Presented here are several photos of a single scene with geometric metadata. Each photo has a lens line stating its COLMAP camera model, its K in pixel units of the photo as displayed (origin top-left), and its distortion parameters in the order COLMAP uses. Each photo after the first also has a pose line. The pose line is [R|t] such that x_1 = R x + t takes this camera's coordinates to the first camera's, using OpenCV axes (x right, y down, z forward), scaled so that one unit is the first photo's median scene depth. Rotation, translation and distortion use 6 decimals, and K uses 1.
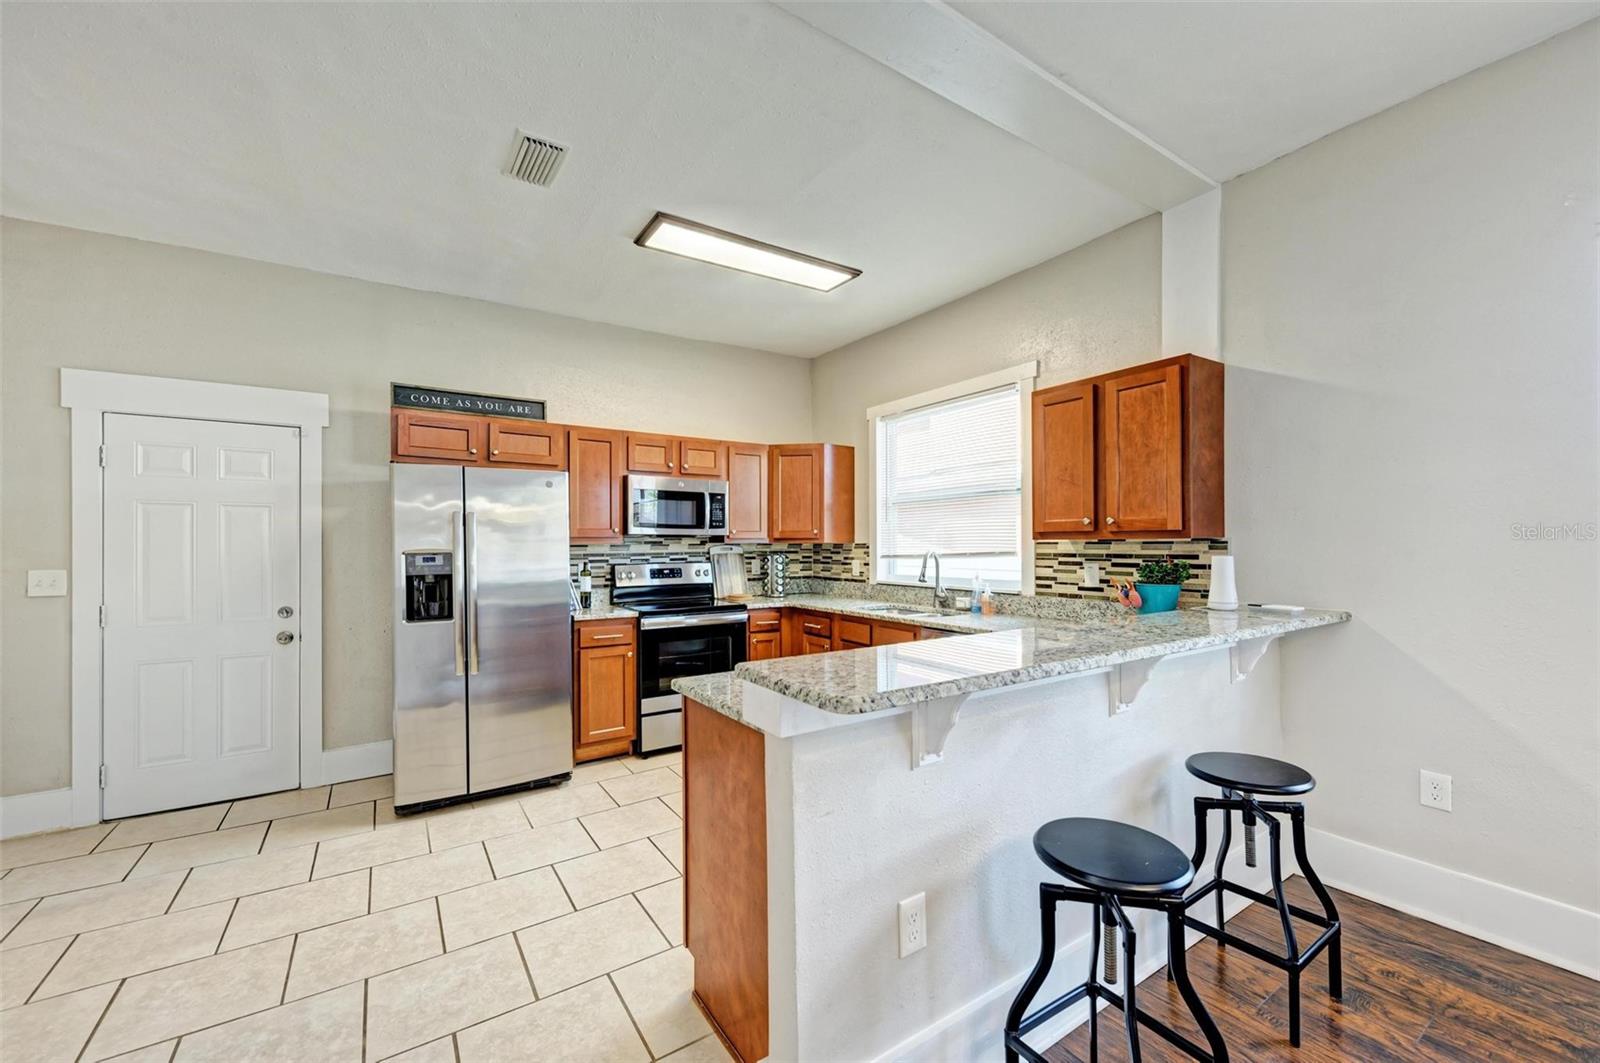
lens RADIAL K [[618.3, 0, 792.2], [0, 618.3, 540.7], [0, 0, 1]] dist [0.013107, -0.002950]
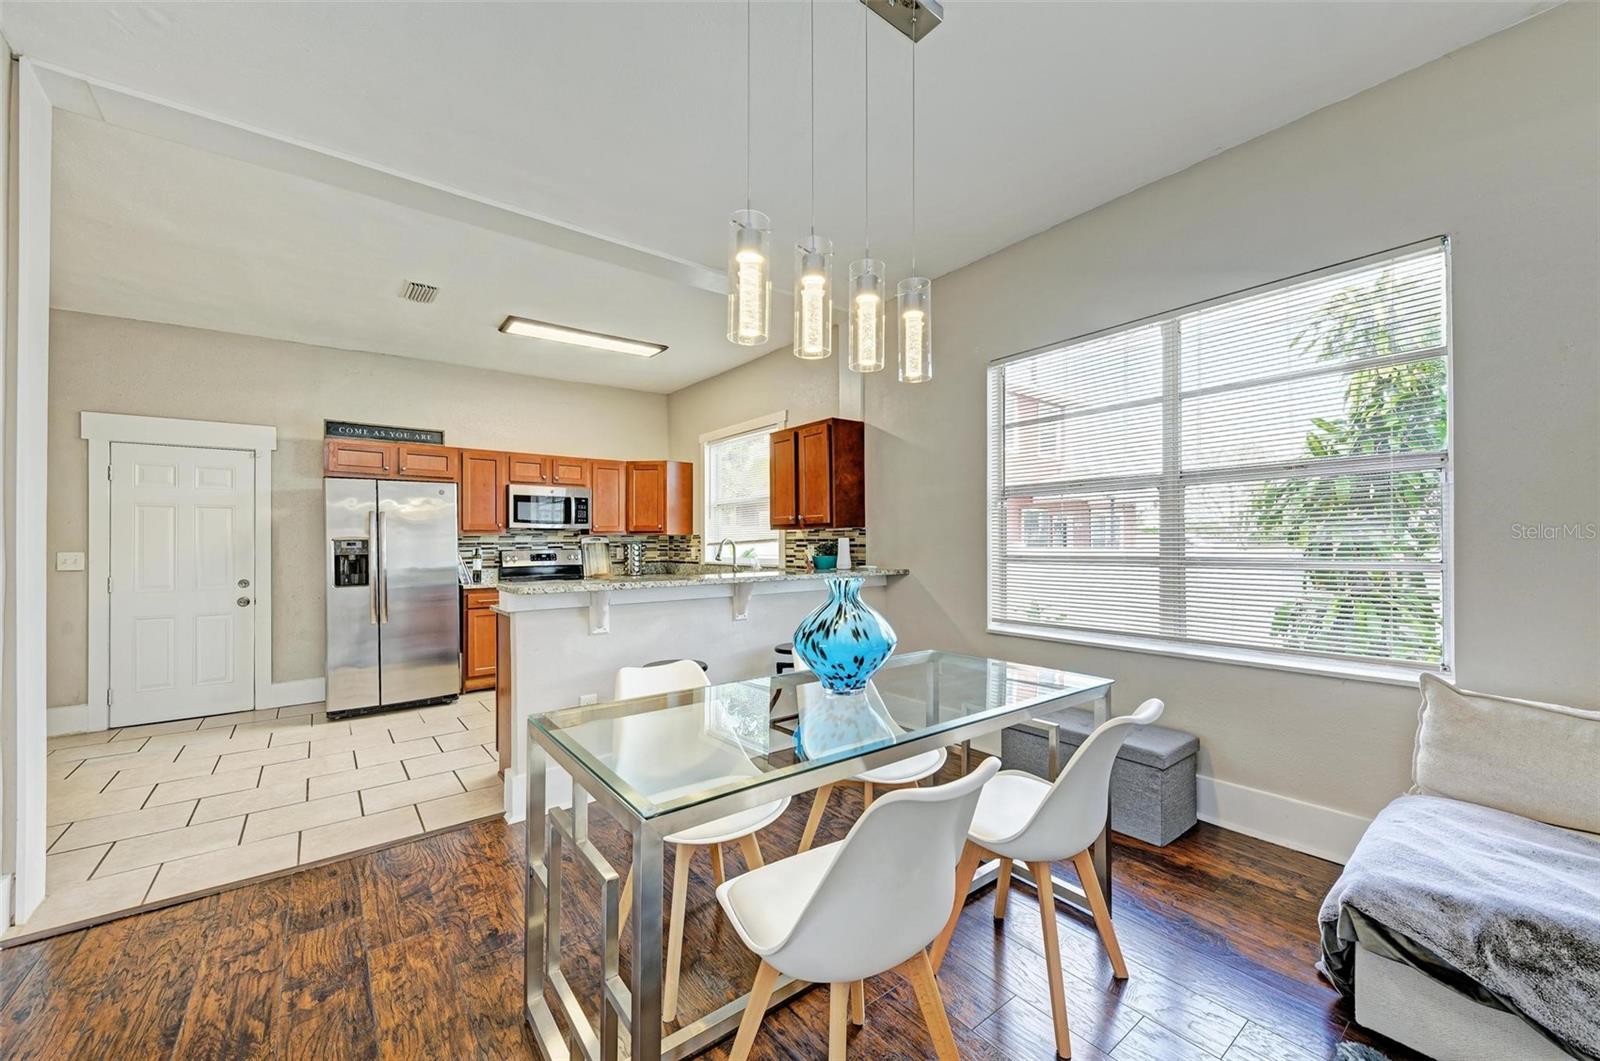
lens RADIAL K [[618.3, 0, 804.0], [0, 618.3, 536.4], [0, 0, 1]] dist [0.013107, -0.002950]
pose [[0.996642, -0.003072, 0.081829, 0.320009], [0.003452, 0.999984, -0.004504, 0.019612], [-0.081814, 0.004771, 0.996636, -0.489978]]
